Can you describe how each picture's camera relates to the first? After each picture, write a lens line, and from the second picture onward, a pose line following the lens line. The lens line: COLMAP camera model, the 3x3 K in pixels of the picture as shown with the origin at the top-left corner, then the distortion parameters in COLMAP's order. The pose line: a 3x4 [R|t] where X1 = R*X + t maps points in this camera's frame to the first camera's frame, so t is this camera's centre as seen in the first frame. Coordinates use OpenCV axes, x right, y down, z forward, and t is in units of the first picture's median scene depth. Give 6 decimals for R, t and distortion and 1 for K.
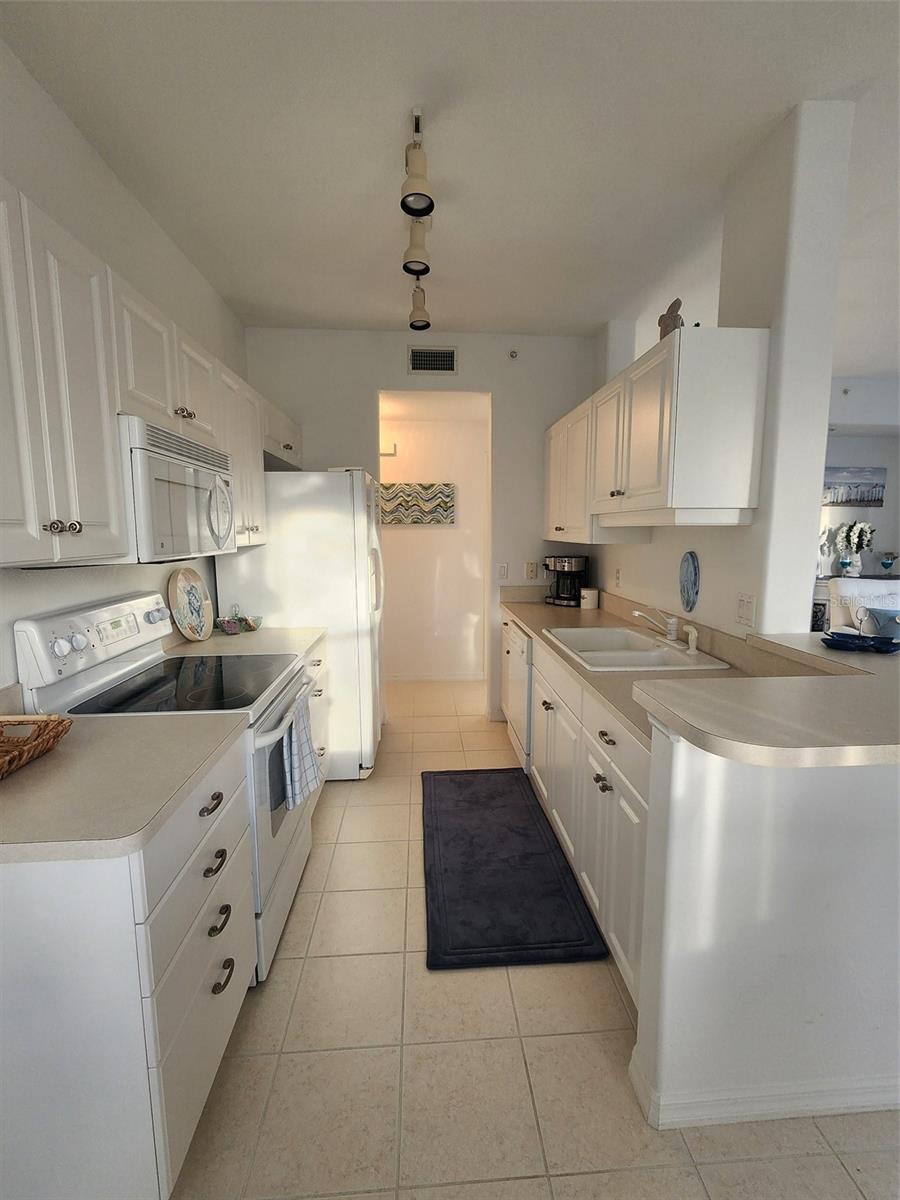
lens RADIAL K [[544.7, 0, 461.2], [0, 544.7, 598.9], [0, 0, 1]] dist [0.000651, -0.000551]
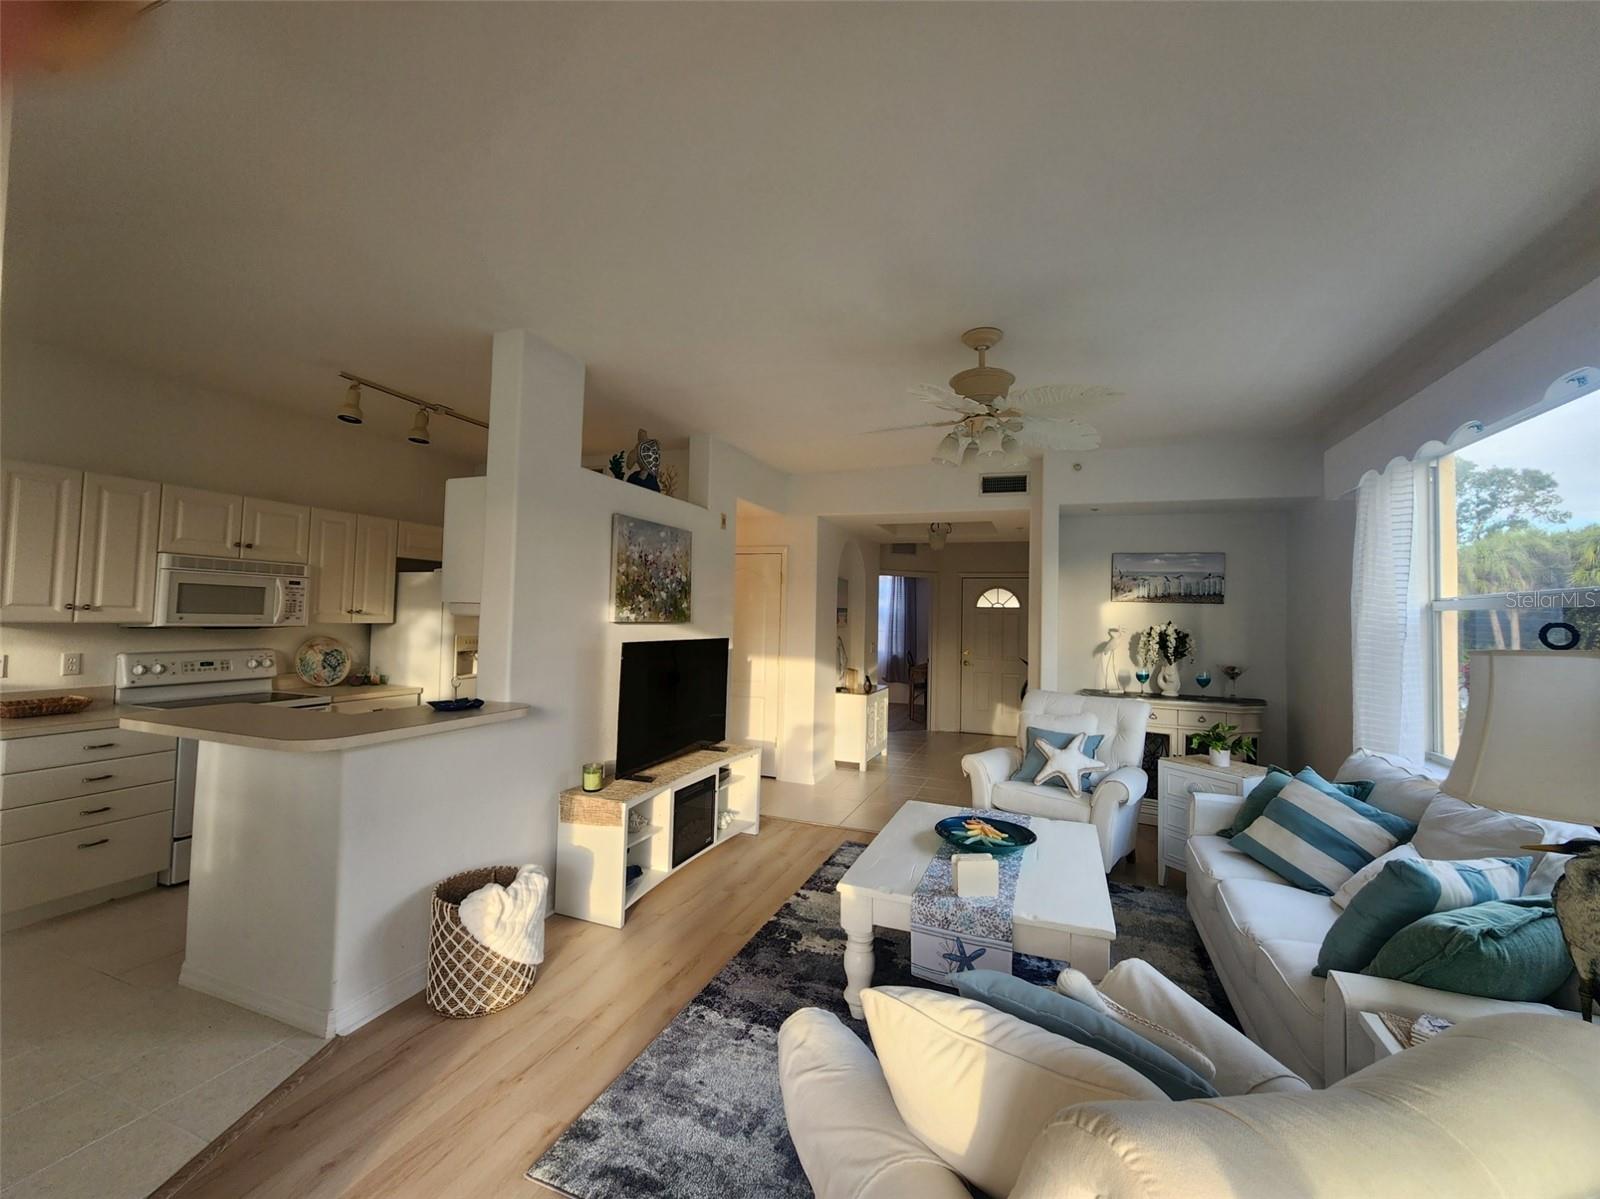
lens RADIAL K [[656.1, 0, 800.0], [0, 656.1, 593.1], [0, 0, 1]] dist [0.001045, -0.000842]
pose [[0.904894, 0.009065, -0.425541, 0.998015], [-0.080260, 0.985472, -0.149677, -0.007499], [0.418002, 0.169596, 0.892475, -0.053145]]
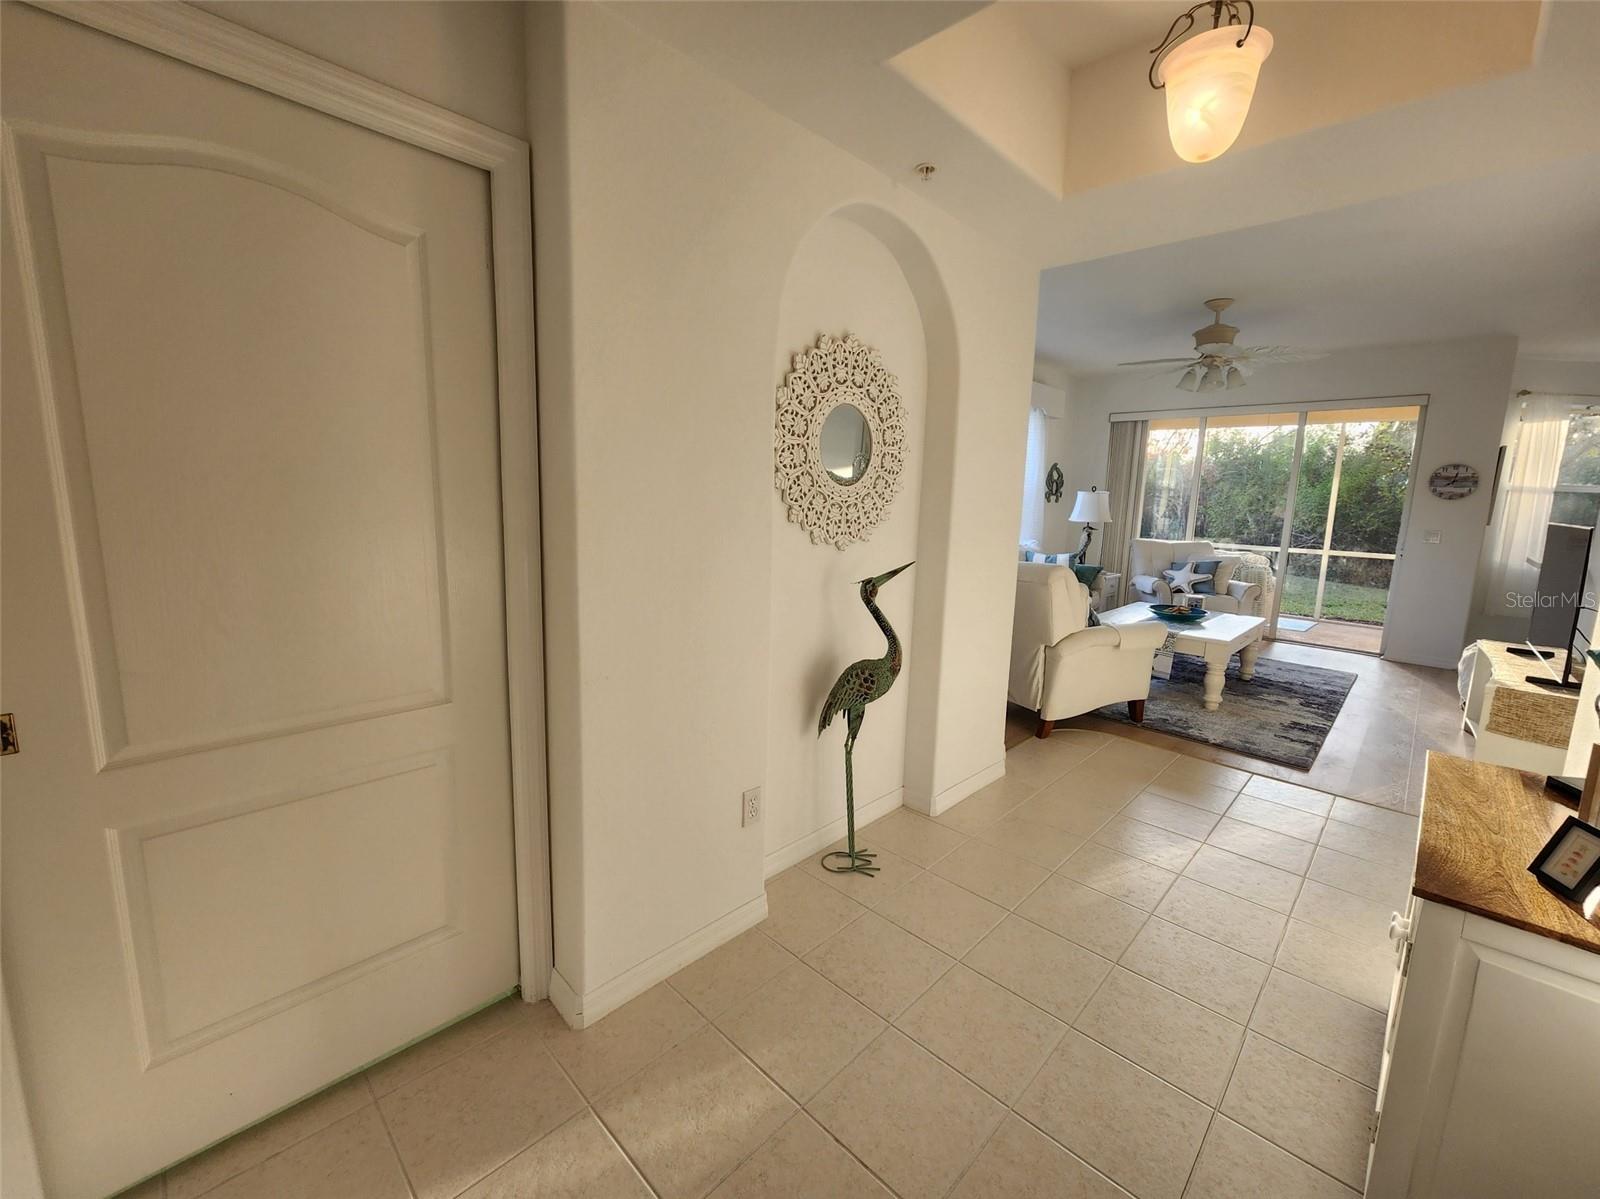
lens RADIAL K [[652.9, 0, 801.1], [0, 652.9, 584.3], [0, 0, 1]] dist [0.000278, -0.000102]
pose [[-0.663006, -0.122859, 0.738463, 0.401212], [0.068204, 0.972425, 0.223018, -0.267093], [-0.745500, 0.198228, -0.636345, 2.180993]]
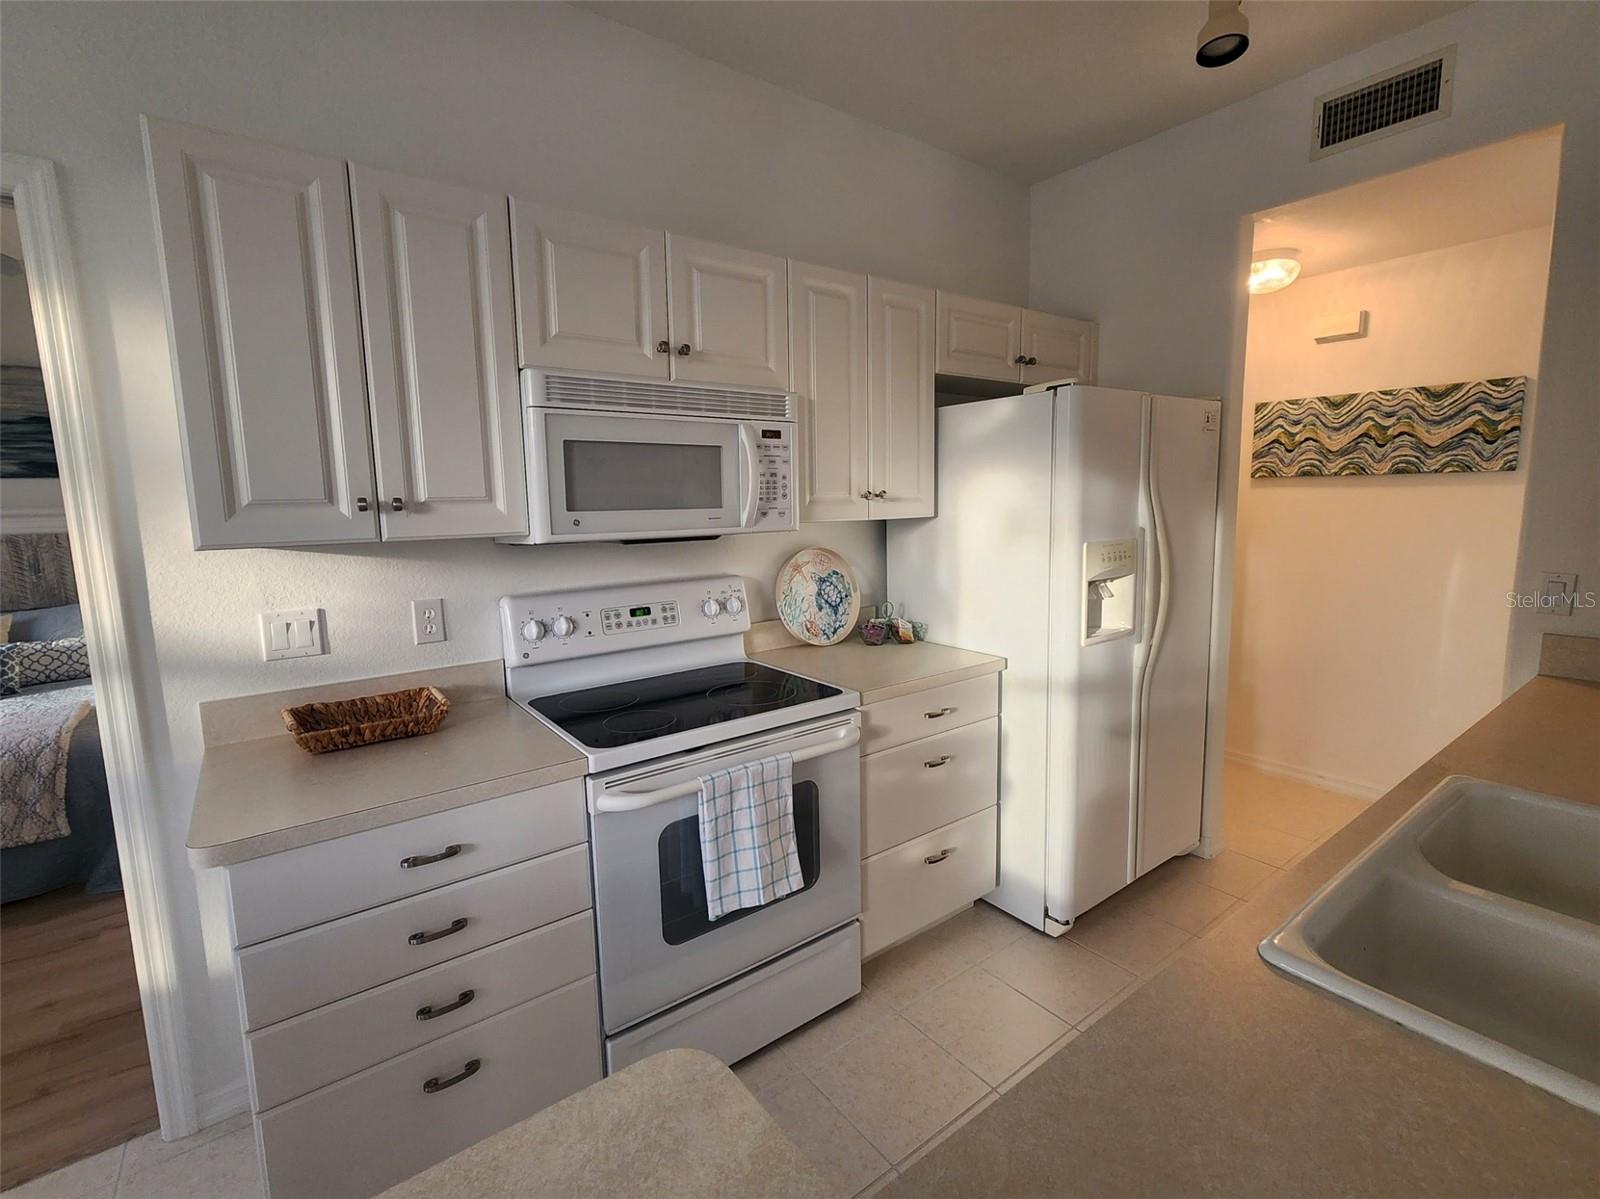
lens RADIAL K [[725.4, 0, 803.1], [0, 725.4, 587.8], [0, 0, 1]] dist [0.000710, 0.000977]
pose [[0.538159, 0.097791, -0.837151, 0.234267], [-0.088686, 0.994303, 0.059137, -0.041557], [0.838164, 0.042419, 0.543766, 0.305242]]
